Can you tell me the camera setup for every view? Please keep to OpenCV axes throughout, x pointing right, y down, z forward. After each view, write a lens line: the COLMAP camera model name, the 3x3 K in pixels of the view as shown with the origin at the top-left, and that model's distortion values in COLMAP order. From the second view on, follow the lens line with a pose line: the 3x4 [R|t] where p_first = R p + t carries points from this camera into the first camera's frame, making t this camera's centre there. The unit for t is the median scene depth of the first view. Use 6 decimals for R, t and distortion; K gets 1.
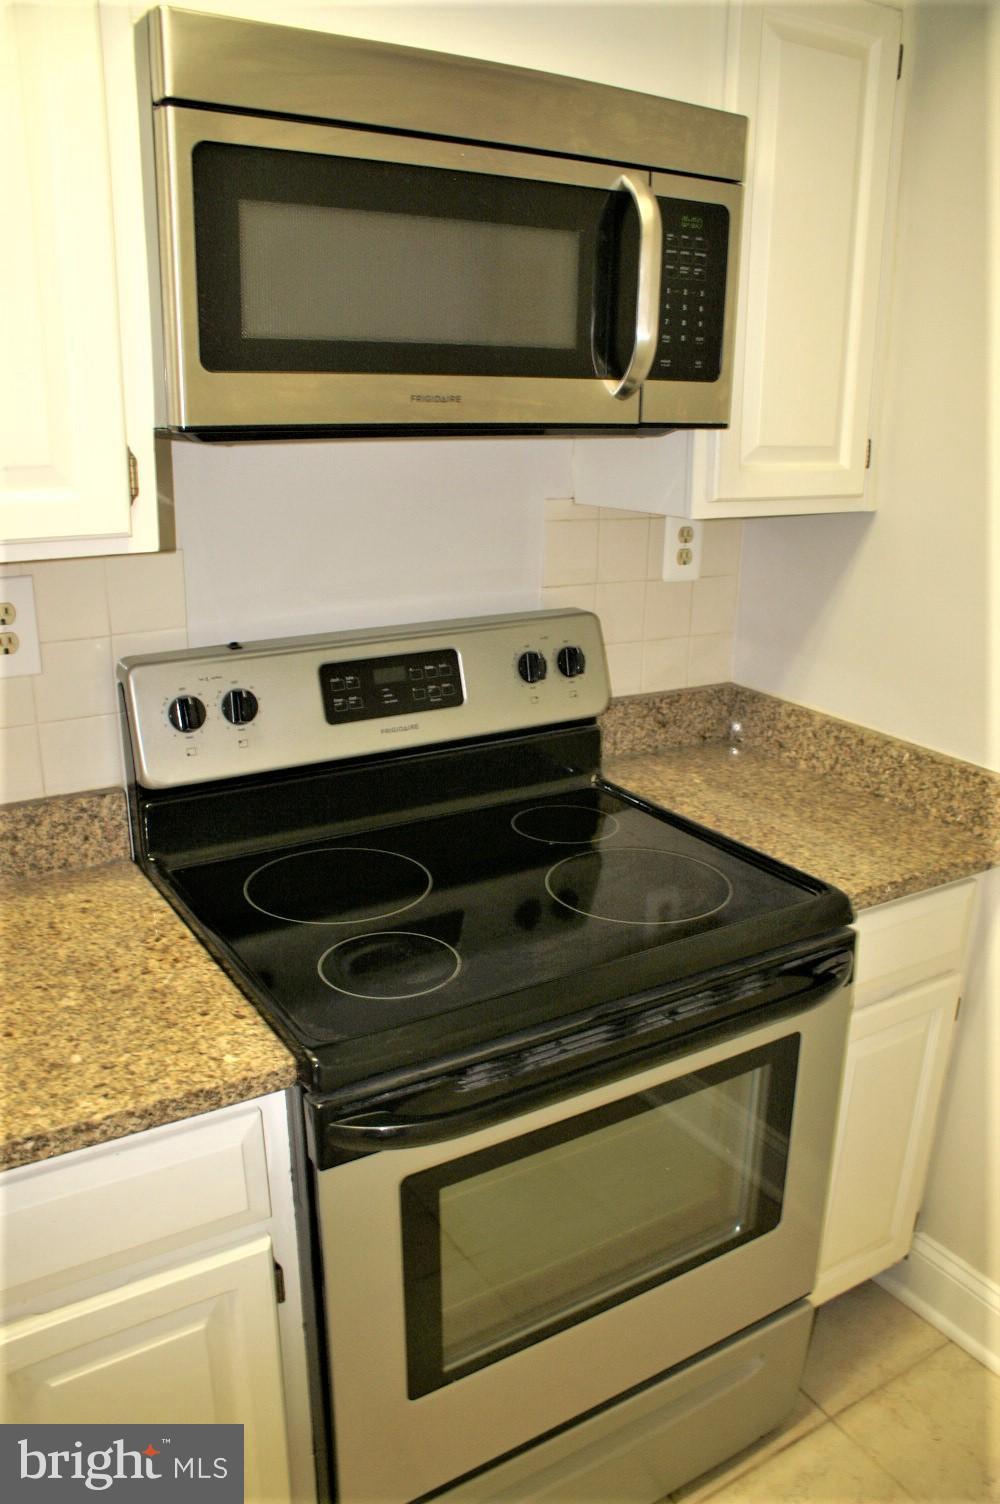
lens RADIAL K [[1162.7, 0, 507.5], [0, 1162.7, 756.6], [0, 0, 1]] dist [-0.103610, 0.057130]
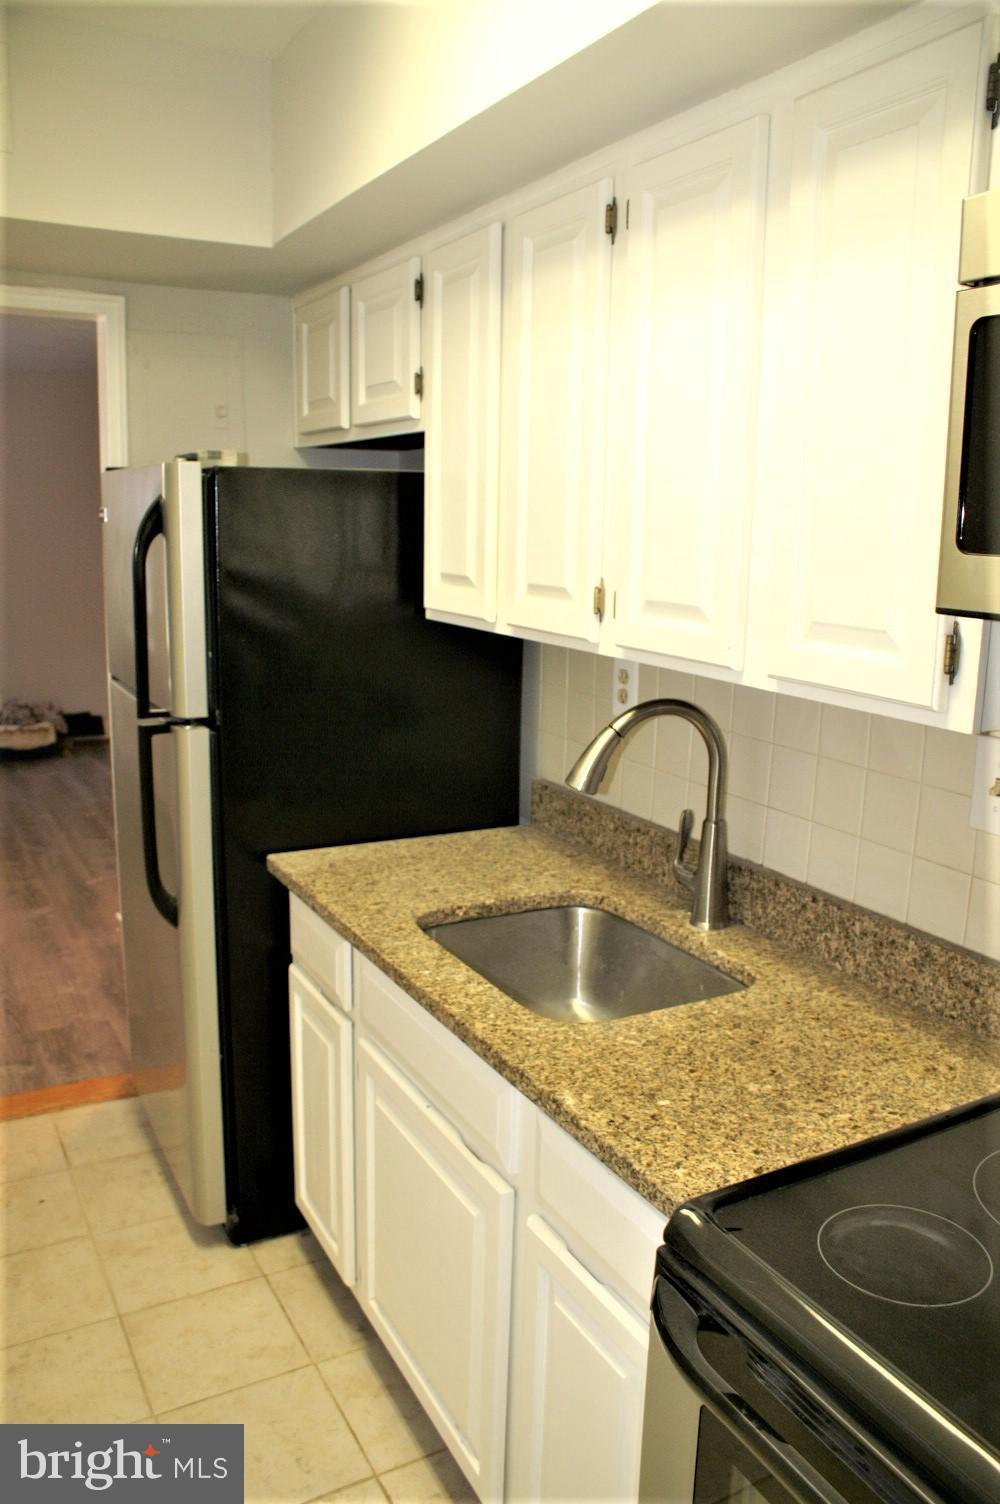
lens RADIAL K [[1162.7, 0, 506.6], [0, 1162.7, 751.0], [0, 0, 1]] dist [-0.103610, 0.057130]
pose [[-0.051764, 0.172446, -0.983658, 0.660450], [-0.319340, 0.930405, 0.179915, -0.210896], [0.946225, 0.323434, 0.006908, 0.644951]]
